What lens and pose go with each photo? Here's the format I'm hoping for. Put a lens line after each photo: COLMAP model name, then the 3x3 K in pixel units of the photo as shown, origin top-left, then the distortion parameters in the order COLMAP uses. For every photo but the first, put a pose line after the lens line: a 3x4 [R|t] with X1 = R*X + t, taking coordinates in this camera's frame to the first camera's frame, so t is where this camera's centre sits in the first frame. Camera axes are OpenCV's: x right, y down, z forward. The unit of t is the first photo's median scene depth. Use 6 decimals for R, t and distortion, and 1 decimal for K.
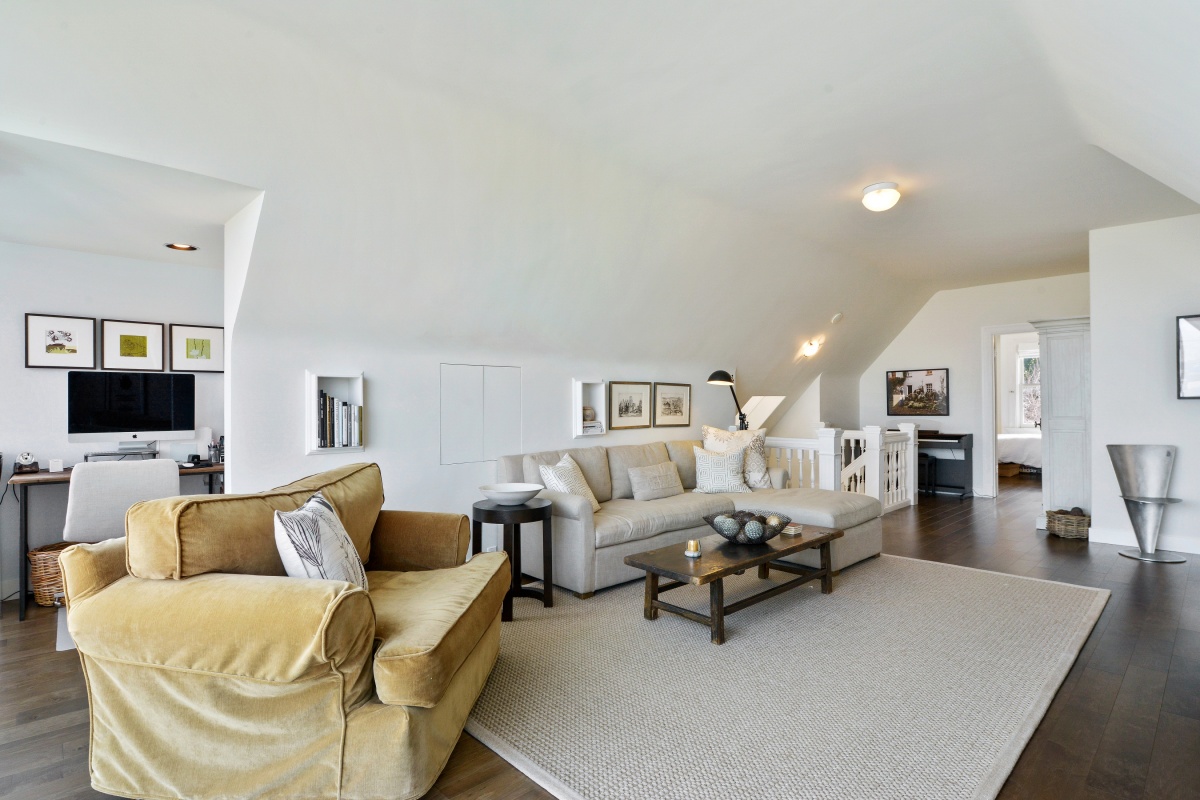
lens RADIAL K [[767.1, 0, 544.1], [0, 767.1, 400.2], [0, 0, 1]] dist [0.000883, -0.004909]
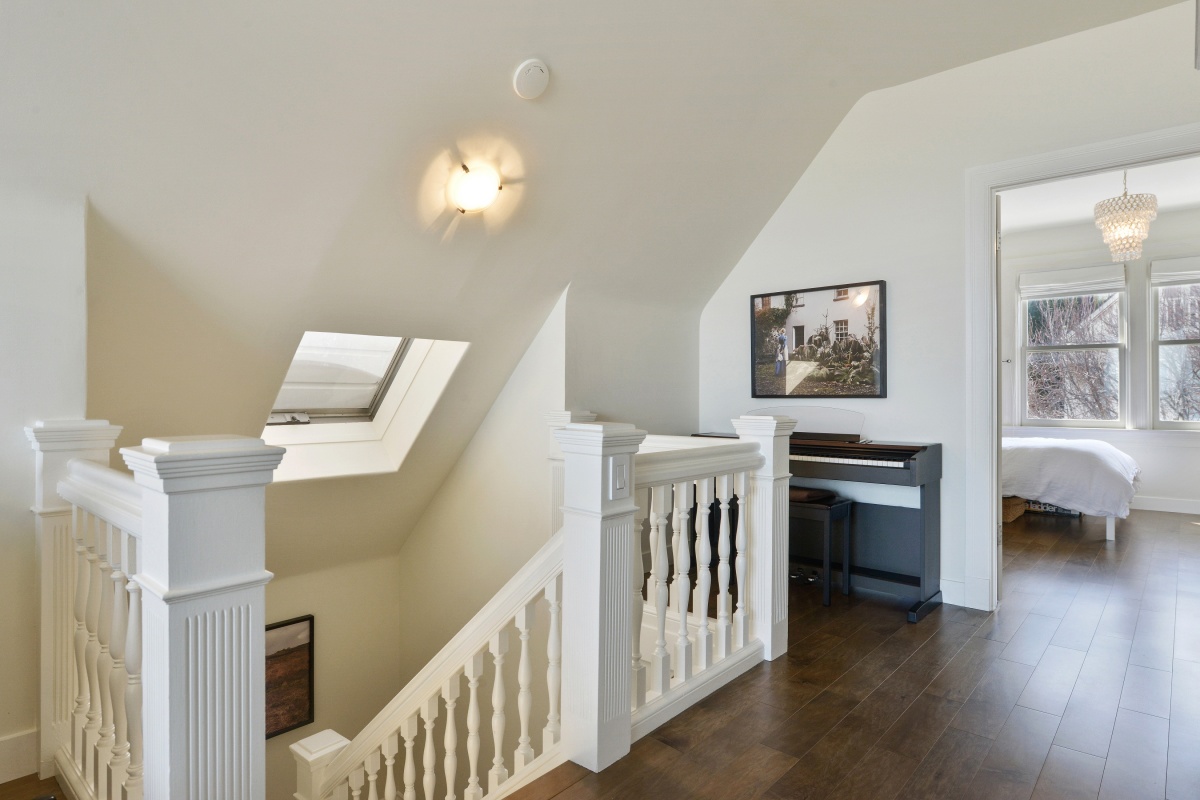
lens RADIAL K [[739.9, 0, 600.8], [0, 739.9, 393.5], [0, 0, 1]] dist [0.000288, 0.001225]
pose [[0.996475, 0.007469, 0.083555, 0.342176], [-0.007547, 0.999971, 0.000624, 0.018917], [-0.083548, -0.001252, 0.996503, 0.617526]]
